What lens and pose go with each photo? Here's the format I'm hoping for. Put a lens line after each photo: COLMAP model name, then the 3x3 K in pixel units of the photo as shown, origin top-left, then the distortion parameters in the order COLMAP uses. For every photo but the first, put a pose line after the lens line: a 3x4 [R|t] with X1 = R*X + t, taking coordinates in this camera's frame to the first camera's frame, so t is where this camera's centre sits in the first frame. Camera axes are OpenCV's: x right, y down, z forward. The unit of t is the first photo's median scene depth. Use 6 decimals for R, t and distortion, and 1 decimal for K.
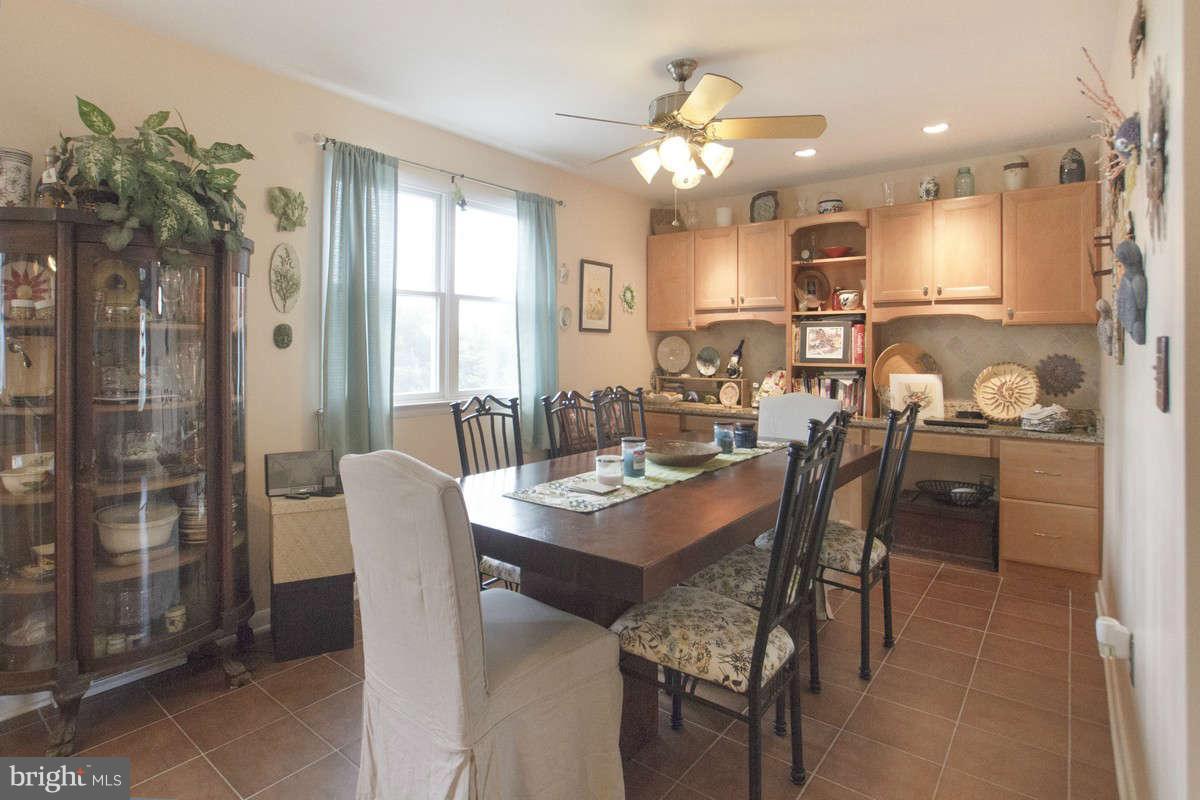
lens RADIAL K [[604.3, 0, 601.5], [0, 604.3, 363.4], [0, 0, 1]] dist [-0.022060, 0.000411]
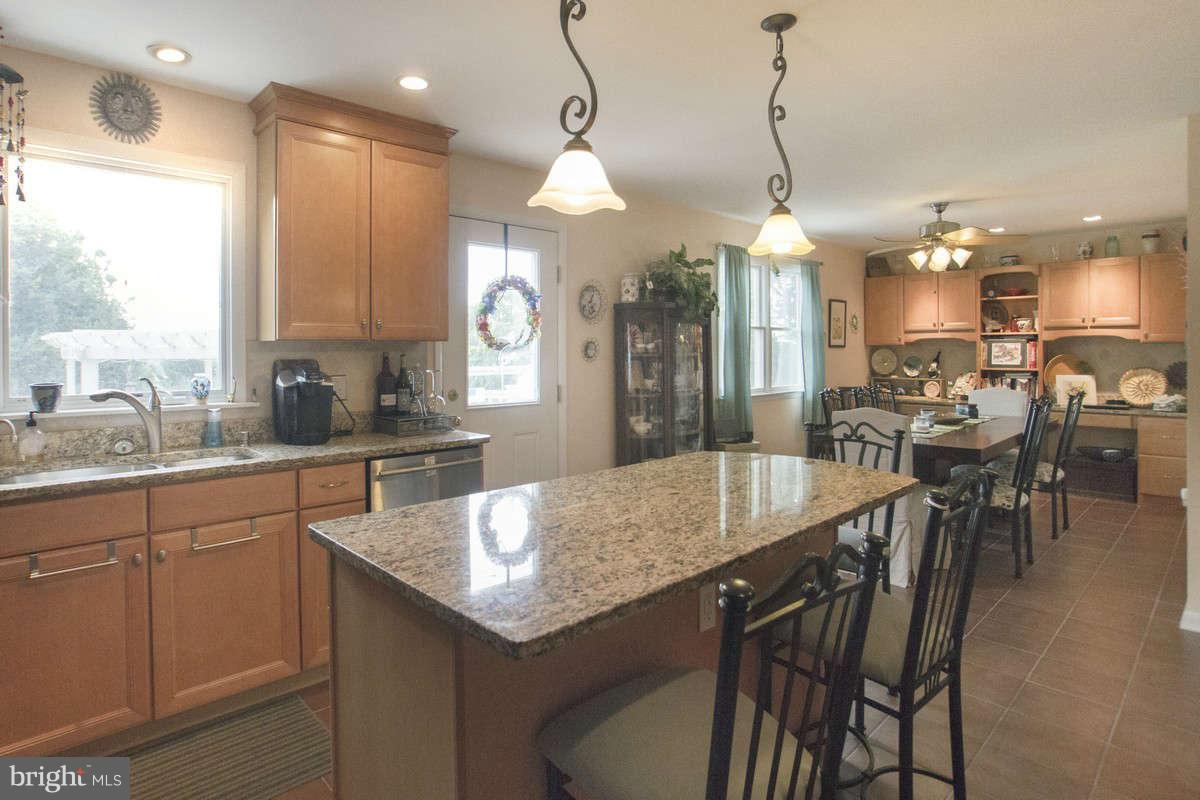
lens RADIAL K [[634.6, 0, 604.9], [0, 634.6, 367.6], [0, 0, 1]] dist [0.000147, 0.002075]
pose [[0.991857, -0.006266, -0.127200, -0.425528], [0.007339, 0.999941, 0.007975, -0.021630], [0.127142, -0.008843, 0.991845, -0.696234]]
